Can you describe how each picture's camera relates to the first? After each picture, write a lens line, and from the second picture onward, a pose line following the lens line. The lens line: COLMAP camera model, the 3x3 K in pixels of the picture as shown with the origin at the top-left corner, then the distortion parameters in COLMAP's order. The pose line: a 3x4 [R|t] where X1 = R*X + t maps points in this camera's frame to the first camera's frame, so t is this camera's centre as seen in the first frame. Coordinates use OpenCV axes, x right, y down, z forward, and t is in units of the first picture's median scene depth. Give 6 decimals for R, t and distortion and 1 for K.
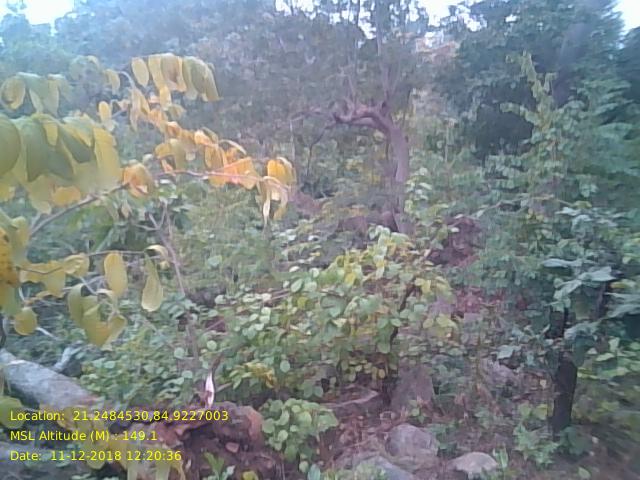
lens RADIAL K [[523.6, 0, 324.8], [0, 523.6, 238.7], [0, 0, 1]] dist [0.101825, -0.161380]
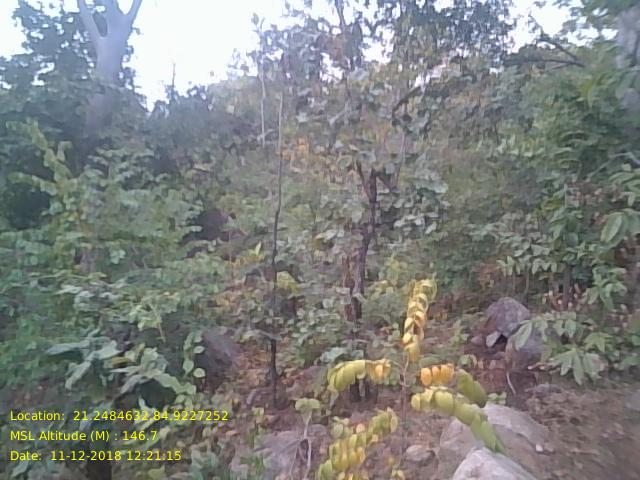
lens RADIAL K [[523.6, 0, 320.1], [0, 523.6, 240.6], [0, 0, 1]] dist [0.101825, -0.161380]
pose [[0.724911, -0.111713, 0.679724, 0.093717], [0.185742, 0.981913, -0.036712, -0.012482], [-0.663328, 0.152866, 0.732549, 0.003745]]
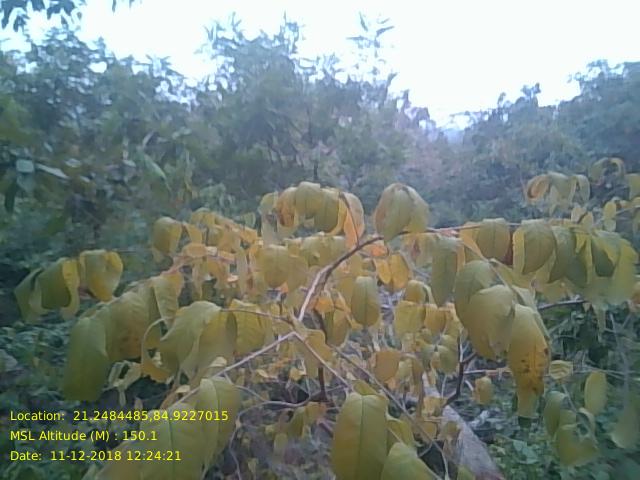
lens RADIAL K [[523.6, 0, 319.2], [0, 523.6, 243.0], [0, 0, 1]] dist [0.101825, -0.161380]
pose [[0.661248, 0.204663, -0.721709, -0.024395], [-0.297472, 0.954729, -0.001808, -0.010651], [0.688666, 0.215884, 0.692195, -0.014552]]
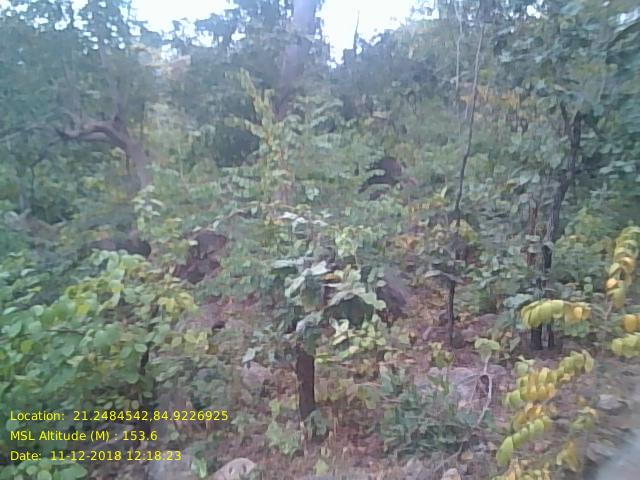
lens RADIAL K [[523.6, 0, 323.4], [0, 523.6, 237.1], [0, 0, 1]] dist [0.101825, -0.161380]
pose [[0.898937, -0.110011, 0.424040, 0.036808], [0.121224, 0.992625, 0.000535, 0.000573], [-0.420971, 0.050923, 0.905643, -0.007079]]
